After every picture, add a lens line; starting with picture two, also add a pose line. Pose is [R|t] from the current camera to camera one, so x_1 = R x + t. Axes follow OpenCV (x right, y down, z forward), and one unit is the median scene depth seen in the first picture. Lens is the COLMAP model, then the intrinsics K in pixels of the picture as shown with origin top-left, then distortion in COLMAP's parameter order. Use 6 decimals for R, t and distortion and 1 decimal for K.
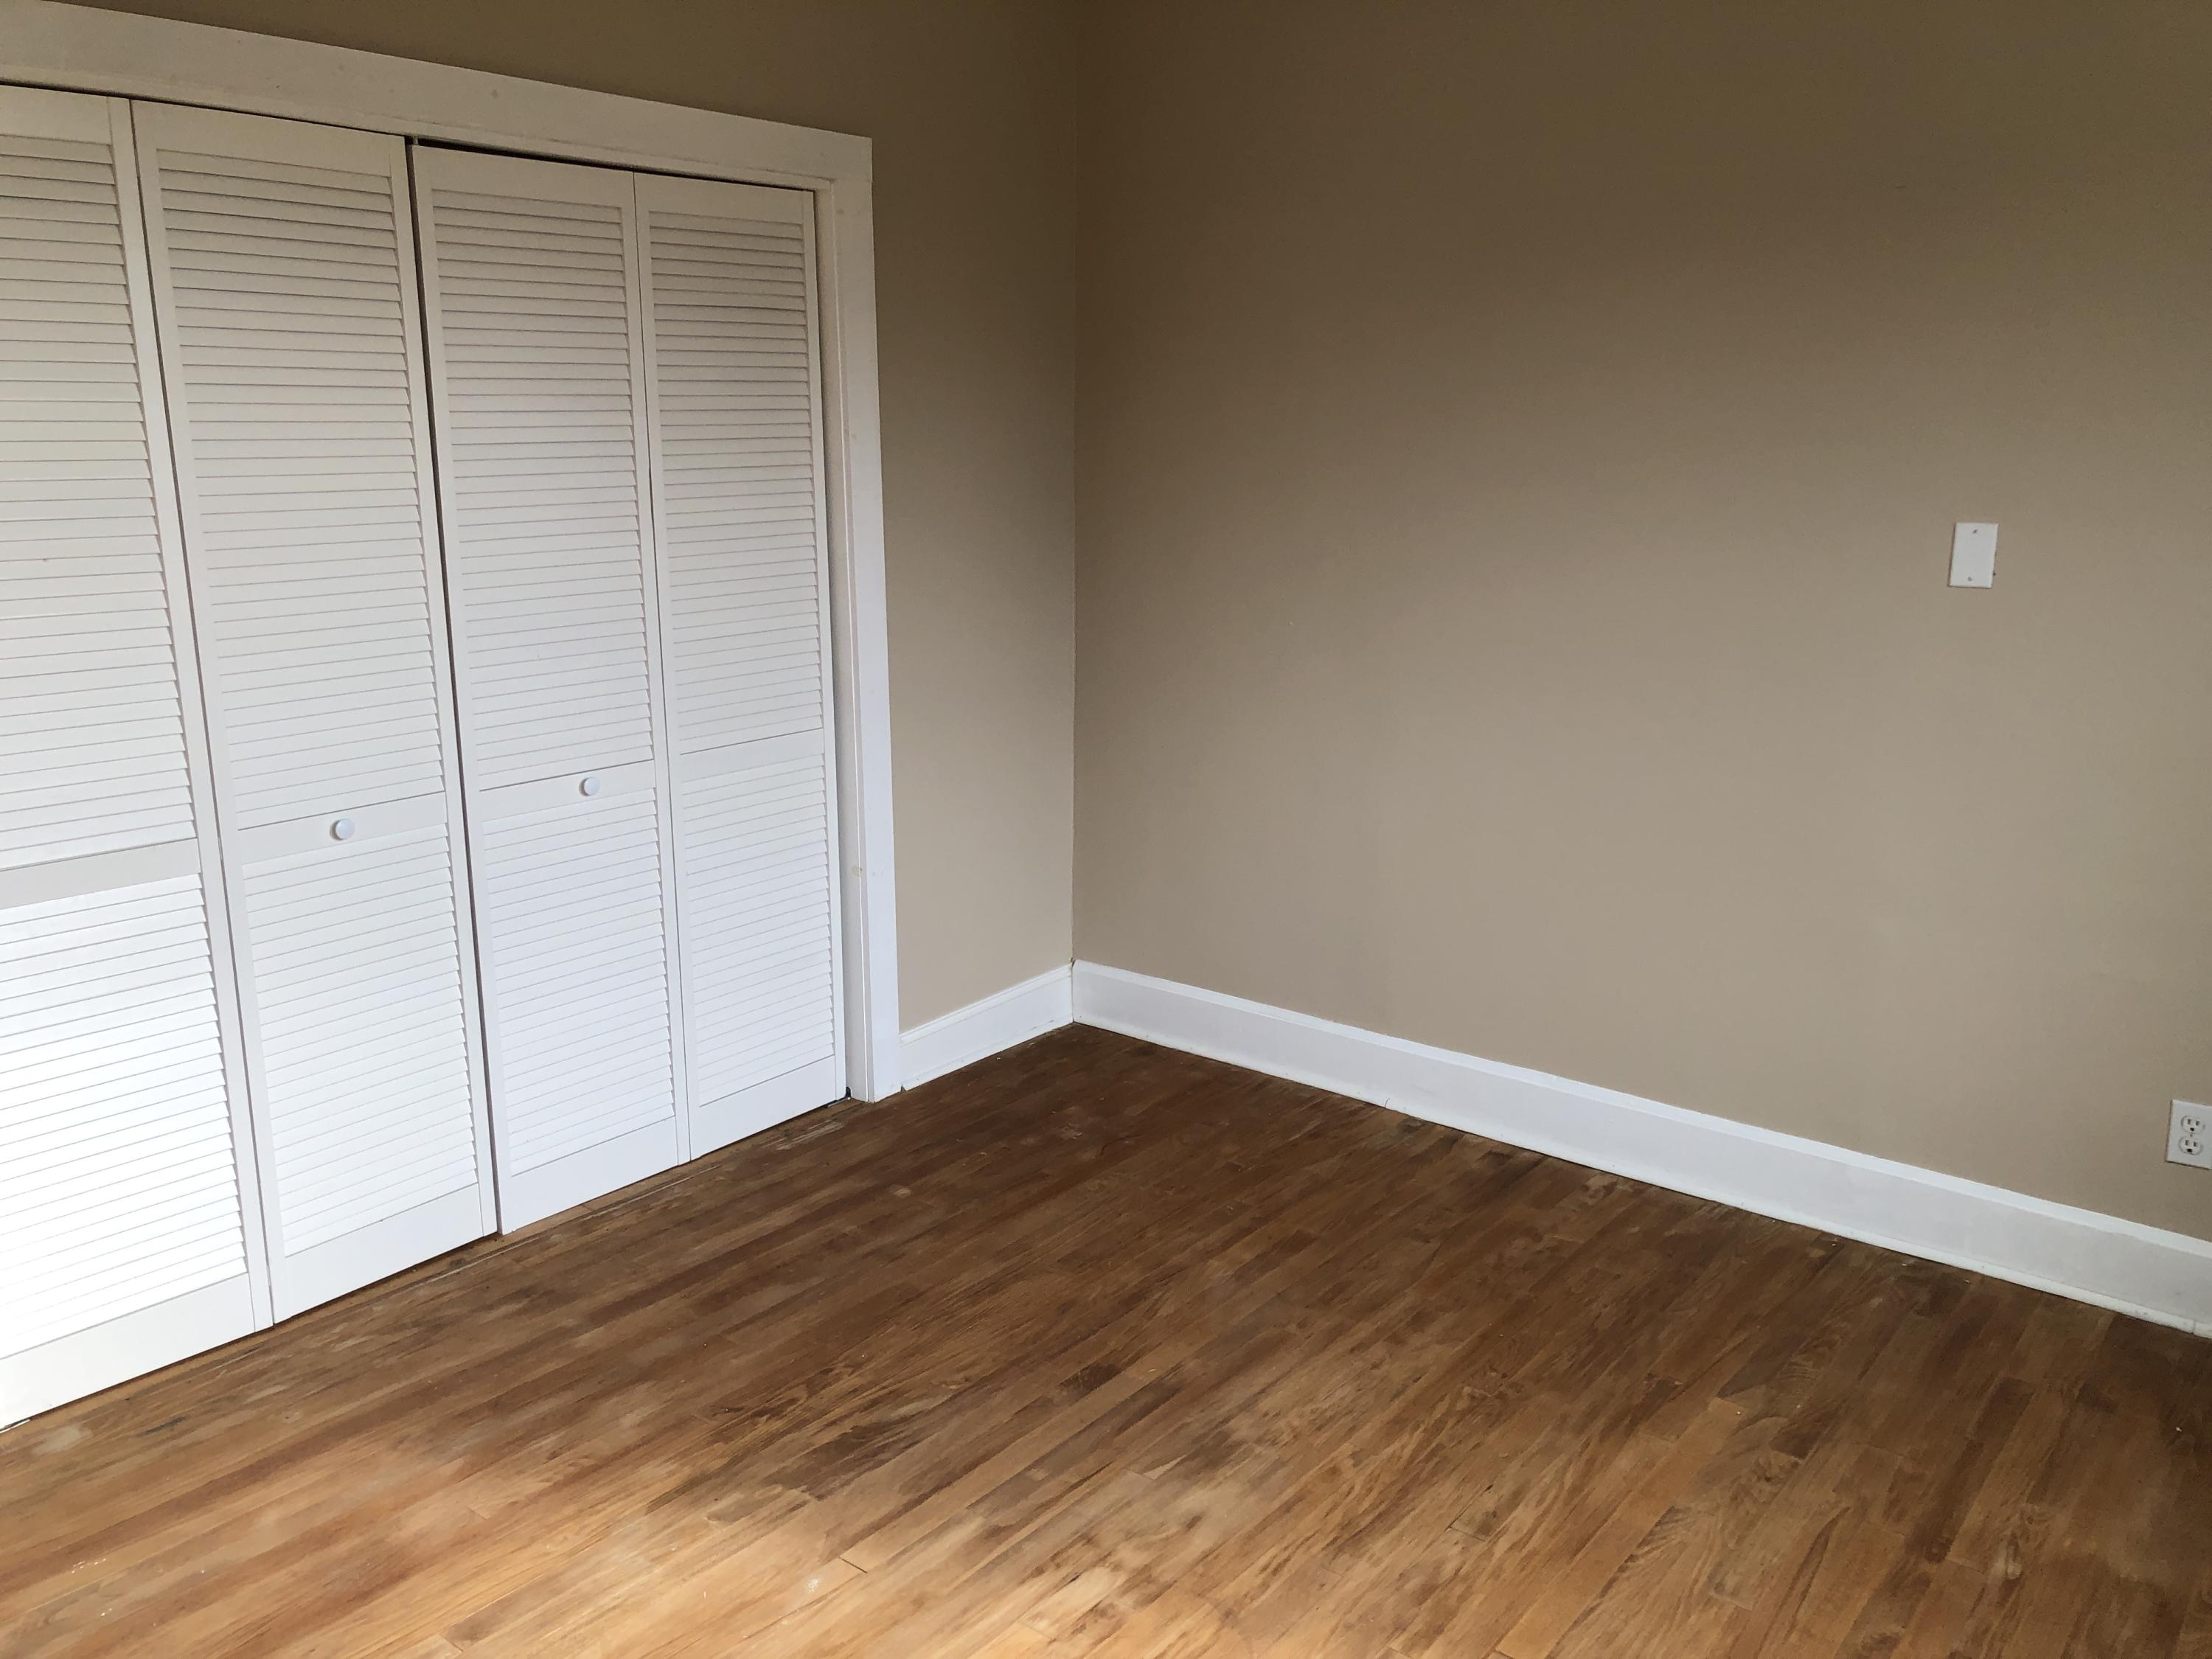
lens RADIAL K [[1810.5, 0, 1112.8], [0, 1810.5, 828.5], [0, 0, 1]] dist [0.004872, 0.008956]
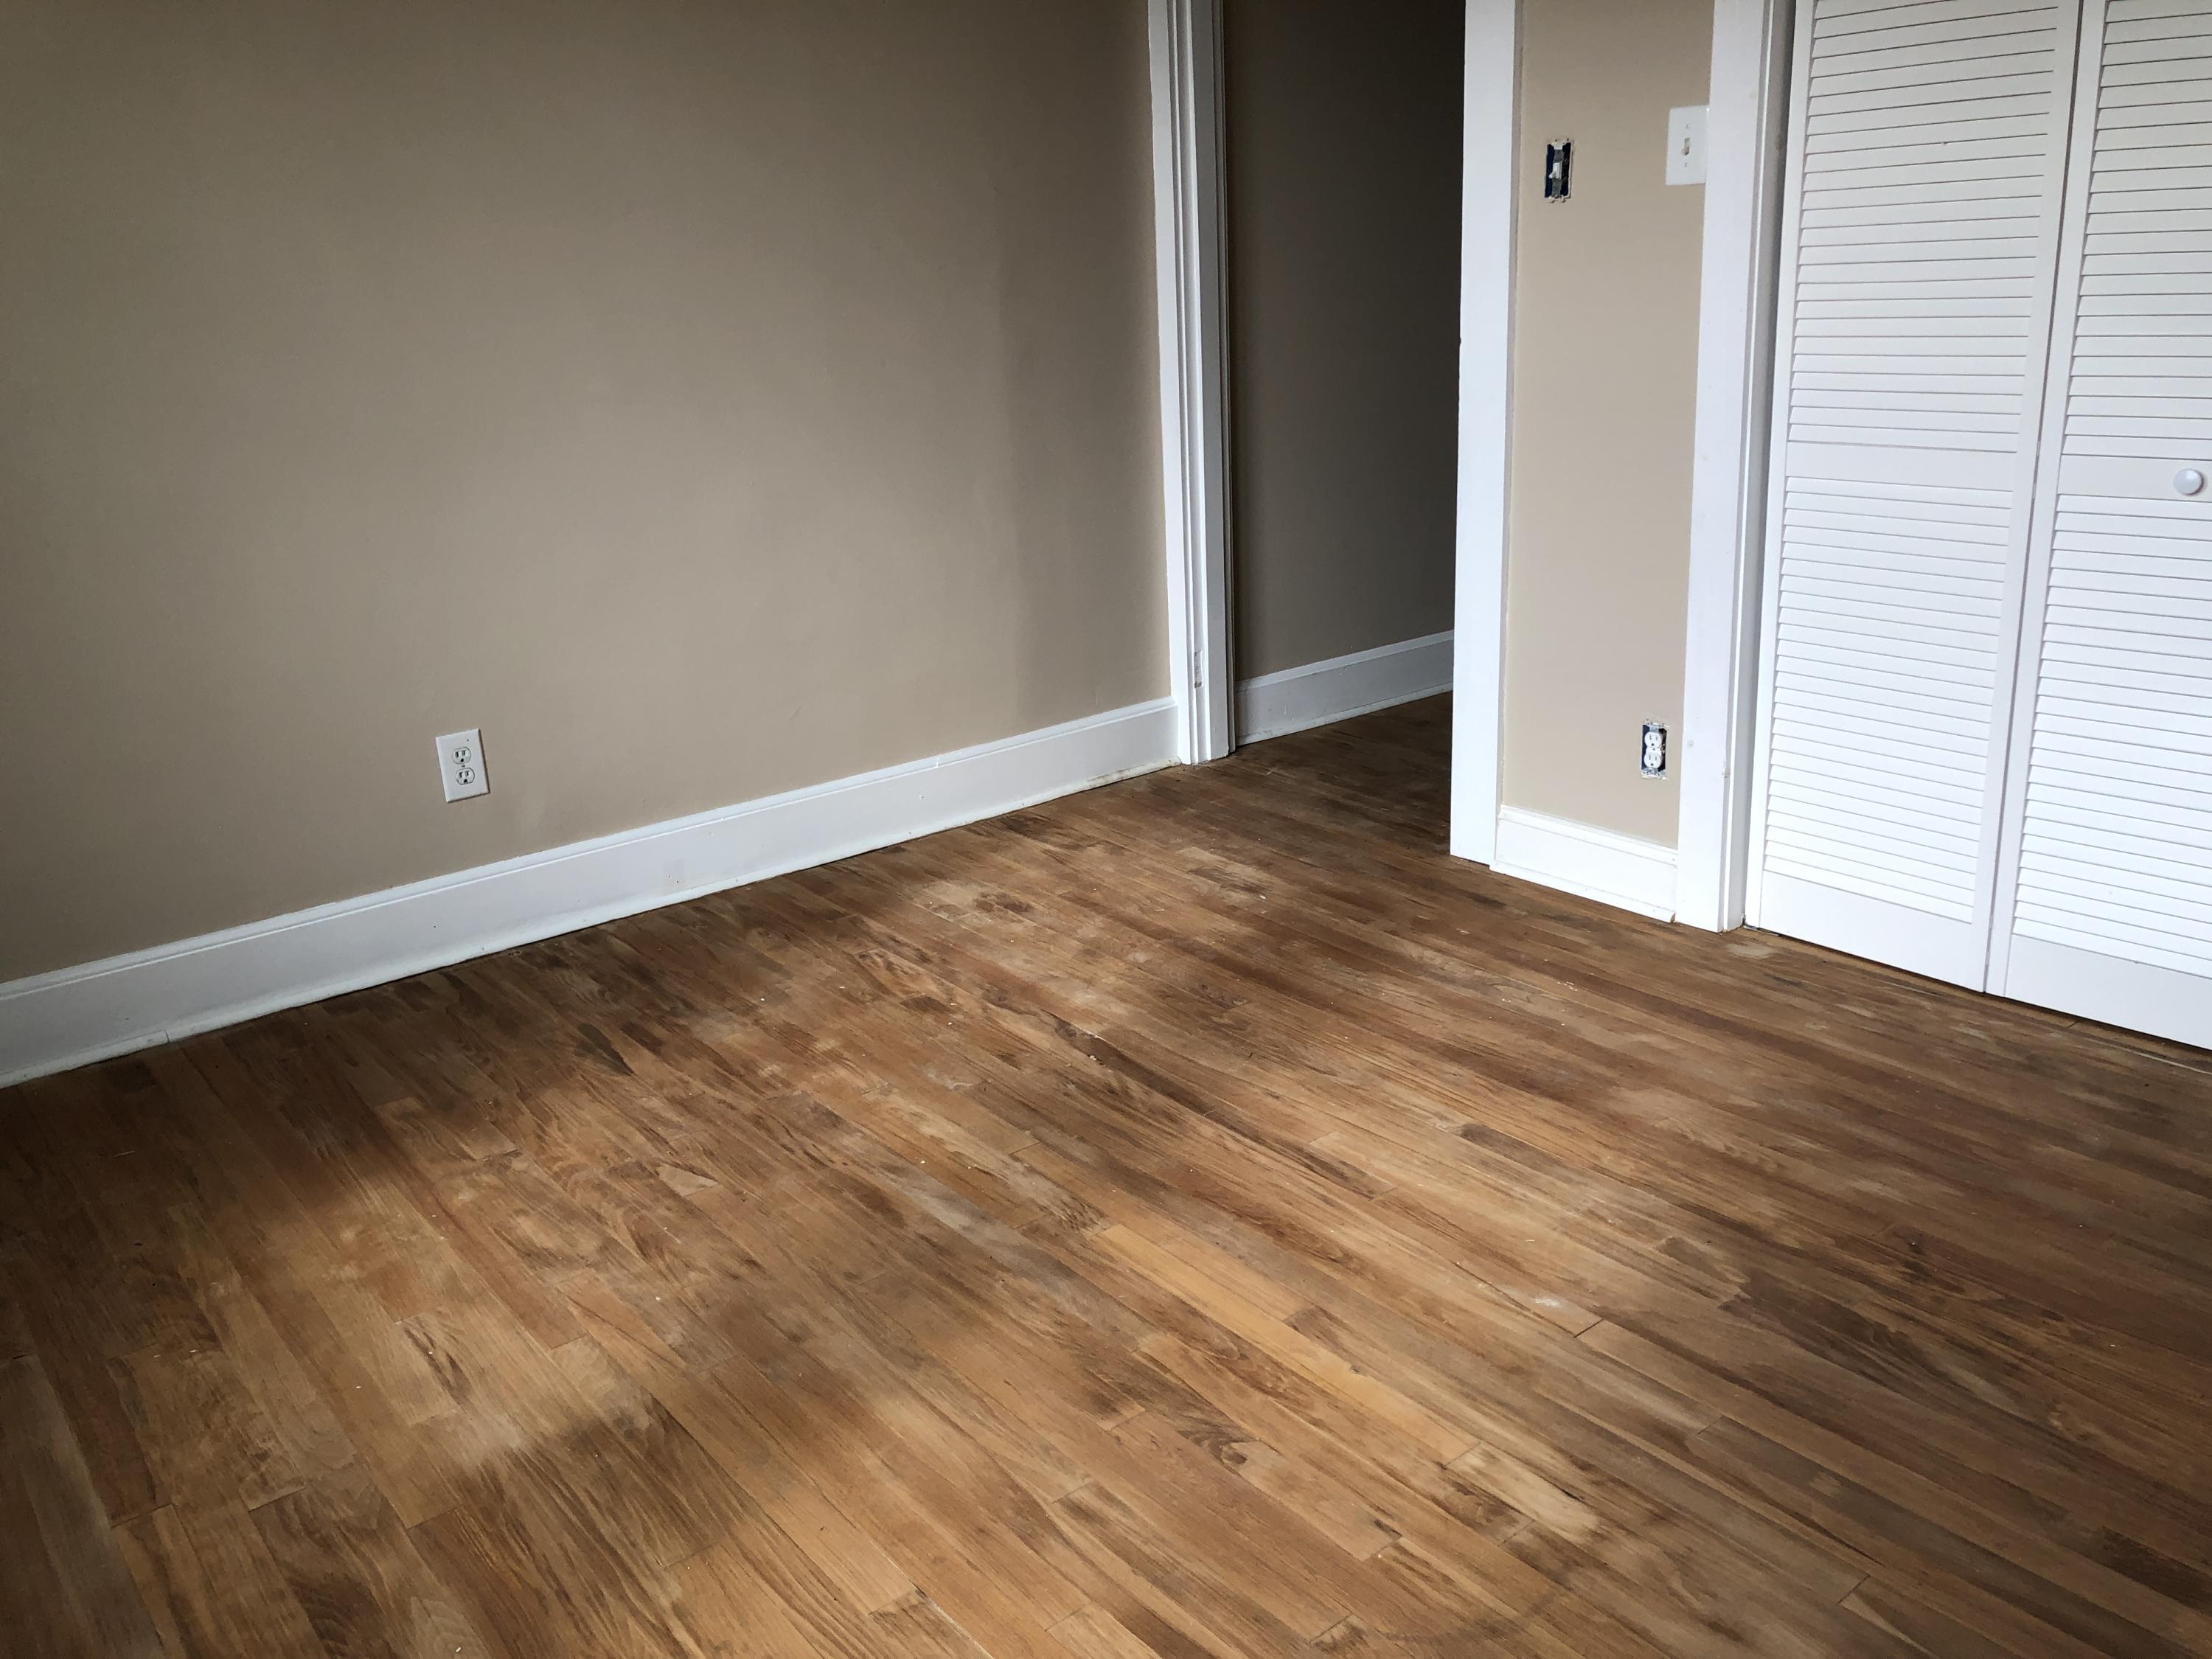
lens RADIAL K [[1810.5, 0, 1114.7], [0, 1810.5, 825.4], [0, 0, 1]] dist [0.004872, 0.008956]
pose [[-0.204294, 0.298366, -0.932331, 0.577556], [-0.184287, 0.923667, 0.335974, -0.050161], [0.961406, 0.240454, -0.133715, 0.786194]]
